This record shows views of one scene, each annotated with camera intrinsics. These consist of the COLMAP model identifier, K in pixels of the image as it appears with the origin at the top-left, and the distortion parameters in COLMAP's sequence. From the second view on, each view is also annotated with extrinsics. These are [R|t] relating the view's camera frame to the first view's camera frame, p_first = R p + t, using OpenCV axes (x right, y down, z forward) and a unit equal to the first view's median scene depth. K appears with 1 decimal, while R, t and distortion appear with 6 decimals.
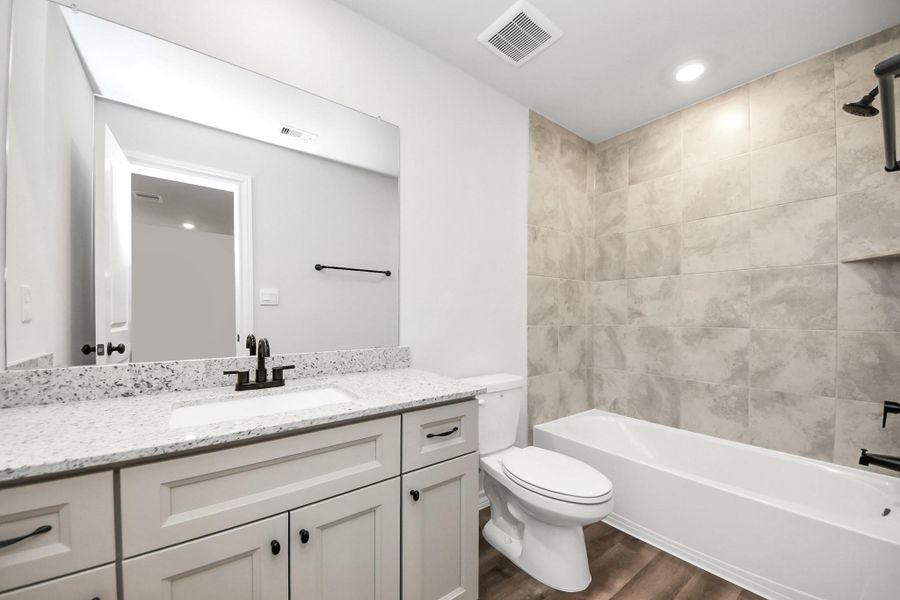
lens RADIAL K [[304.9, 0, 449.5], [0, 304.9, 302.5], [0, 0, 1]] dist [-0.023106, -0.002542]
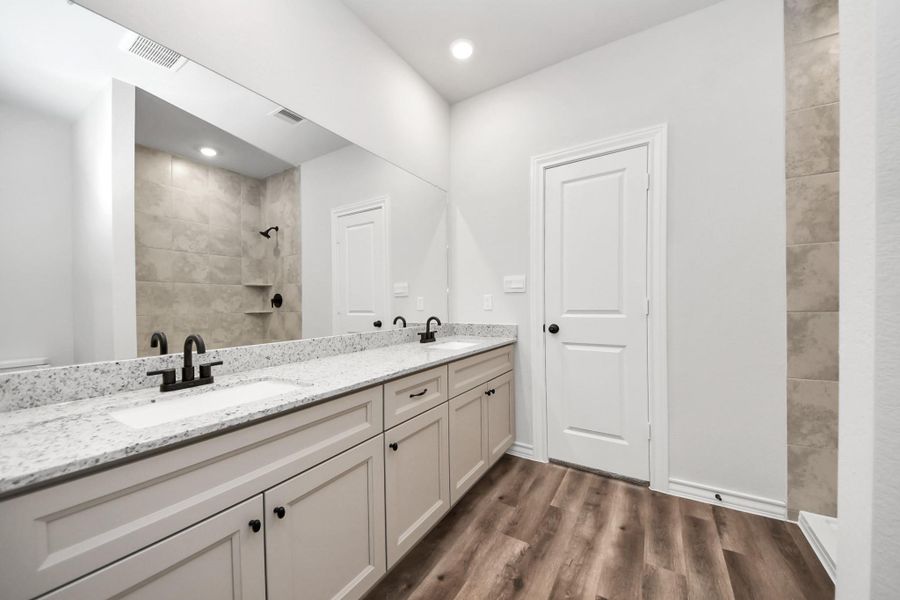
lens RADIAL K [[304.9, 0, 450.2], [0, 304.9, 299.3], [0, 0, 1]] dist [-0.023106, -0.002542]
pose [[0.923259, -0.008989, 0.384073, -0.261671], [0.001457, 0.999801, 0.019898, -0.005742], [-0.384175, -0.017812, 0.923088, -0.178703]]
